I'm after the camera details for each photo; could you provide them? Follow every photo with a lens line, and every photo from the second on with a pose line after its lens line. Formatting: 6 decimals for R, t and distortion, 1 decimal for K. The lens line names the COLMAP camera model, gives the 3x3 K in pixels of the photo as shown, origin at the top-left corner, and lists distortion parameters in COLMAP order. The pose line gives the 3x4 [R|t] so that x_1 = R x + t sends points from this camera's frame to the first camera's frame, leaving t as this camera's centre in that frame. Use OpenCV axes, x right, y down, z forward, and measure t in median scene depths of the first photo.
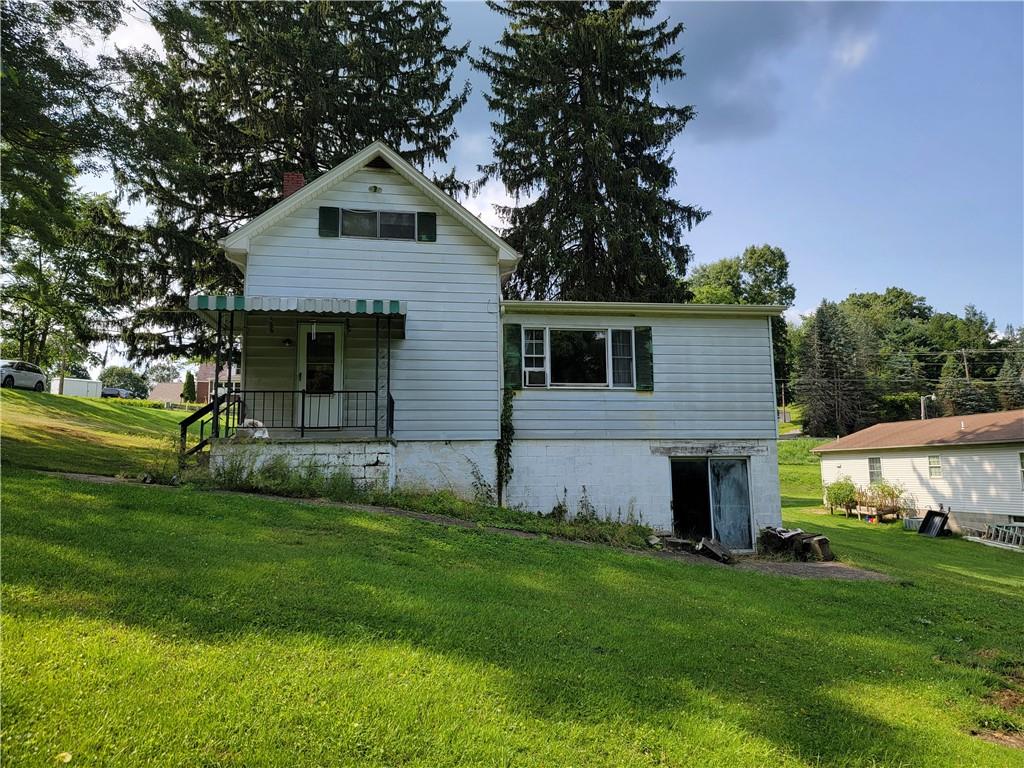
lens RADIAL K [[712.6, 0, 510.0], [0, 712.6, 381.7], [0, 0, 1]] dist [0.096157, -0.085116]
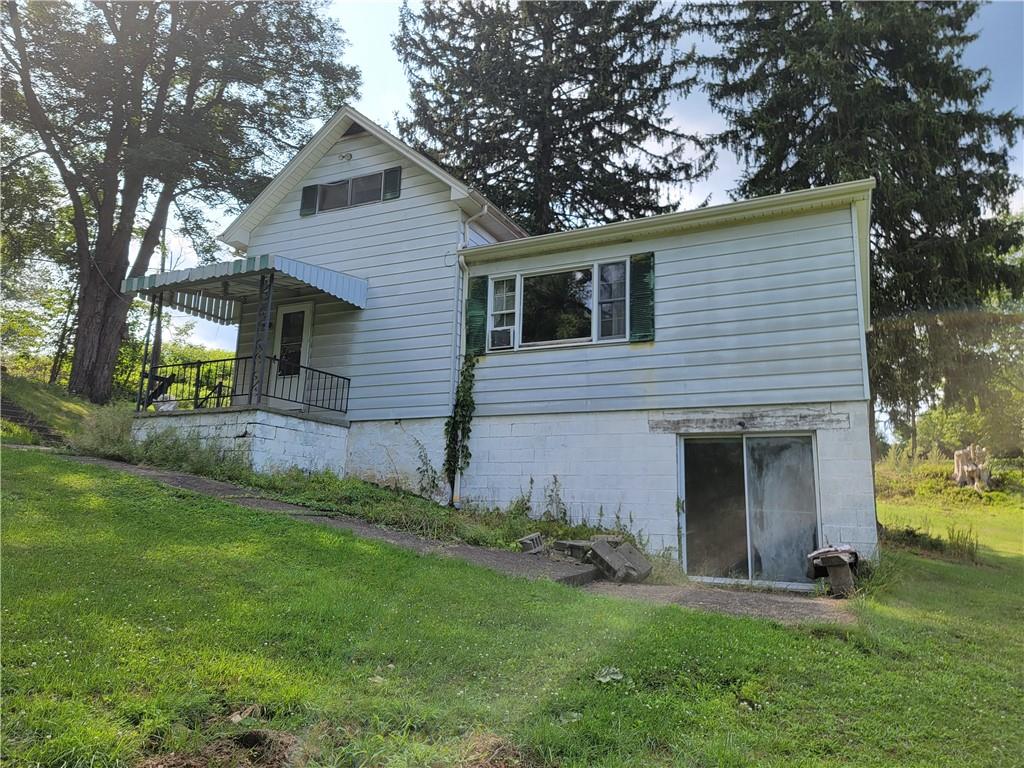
lens RADIAL K [[712.6, 0, 510.0], [0, 712.6, 381.7], [0, 0, 1]] dist [0.096157, -0.085116]
pose [[0.816786, -0.075580, -0.571968, 0.485934], [0.032566, 0.995841, -0.085085, 0.108257], [0.576020, 0.050870, 0.815851, 0.356588]]
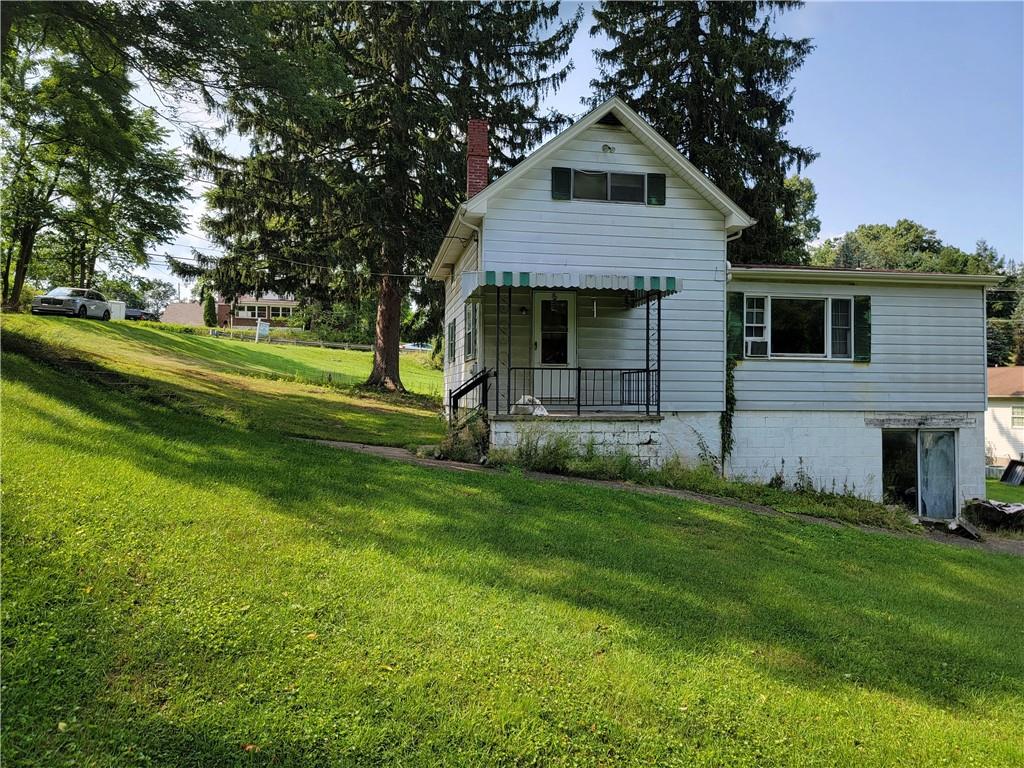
lens RADIAL K [[712.6, 0, 510.0], [0, 712.6, 381.7], [0, 0, 1]] dist [0.096157, -0.085116]
pose [[0.999372, 0.019058, 0.029883, -0.328314], [-0.022222, 0.993749, 0.109404, -0.059455], [-0.027611, -0.109999, 0.993548, 0.017422]]
